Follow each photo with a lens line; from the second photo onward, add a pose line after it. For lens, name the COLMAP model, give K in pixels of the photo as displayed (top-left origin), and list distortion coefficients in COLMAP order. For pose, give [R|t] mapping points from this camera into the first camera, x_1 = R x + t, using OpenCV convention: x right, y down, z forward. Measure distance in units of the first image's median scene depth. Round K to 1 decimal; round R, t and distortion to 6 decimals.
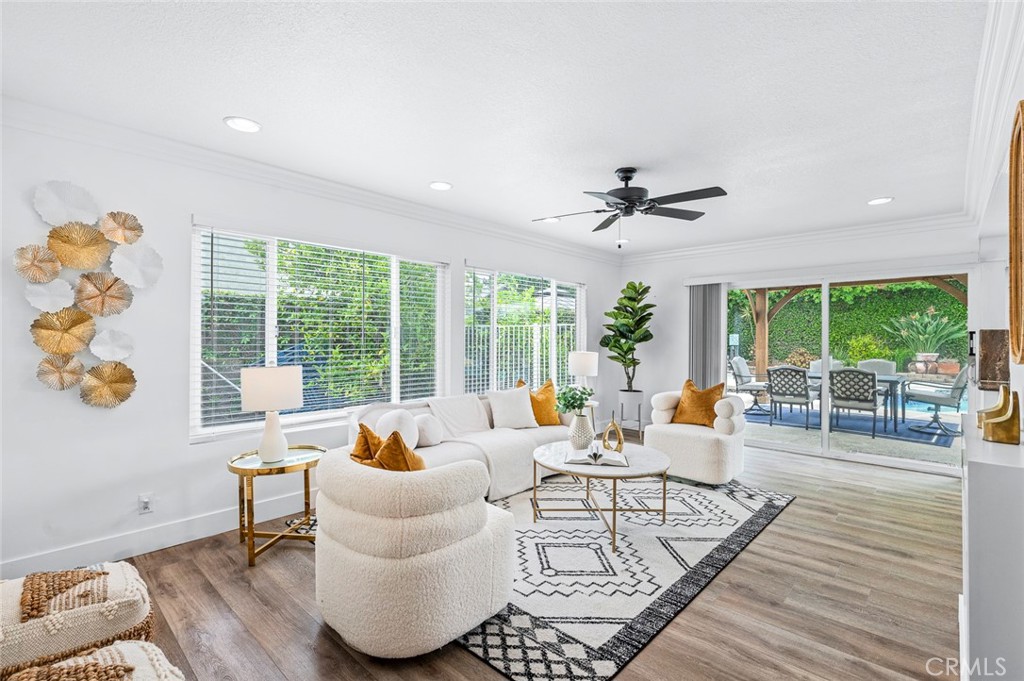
lens RADIAL K [[467.1, 0, 512.0], [0, 467.1, 340.5], [0, 0, 1]] dist [0.001910, 0.000169]
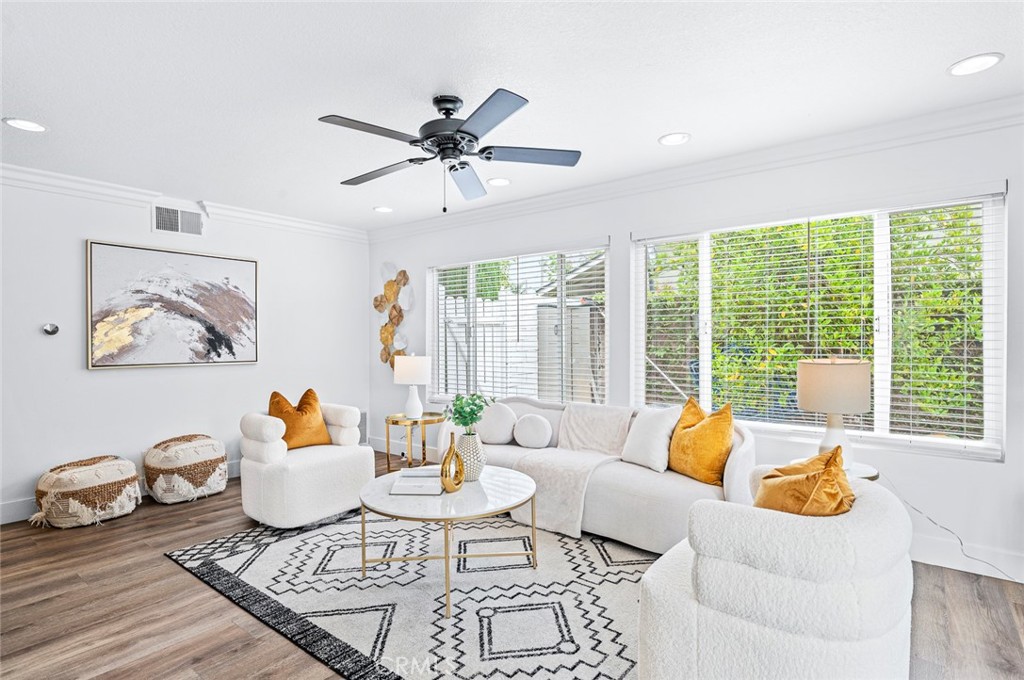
lens RADIAL K [[523.1, 0, 512.0], [0, 523.1, 340.0], [0, 0, 1]] dist [-0.004280, -0.001444]
pose [[0.094306, 0.000423, -0.995543, 1.334250], [-0.003046, 0.999995, 0.000136, 0.005083], [0.995539, 0.003020, 0.094307, 1.287578]]
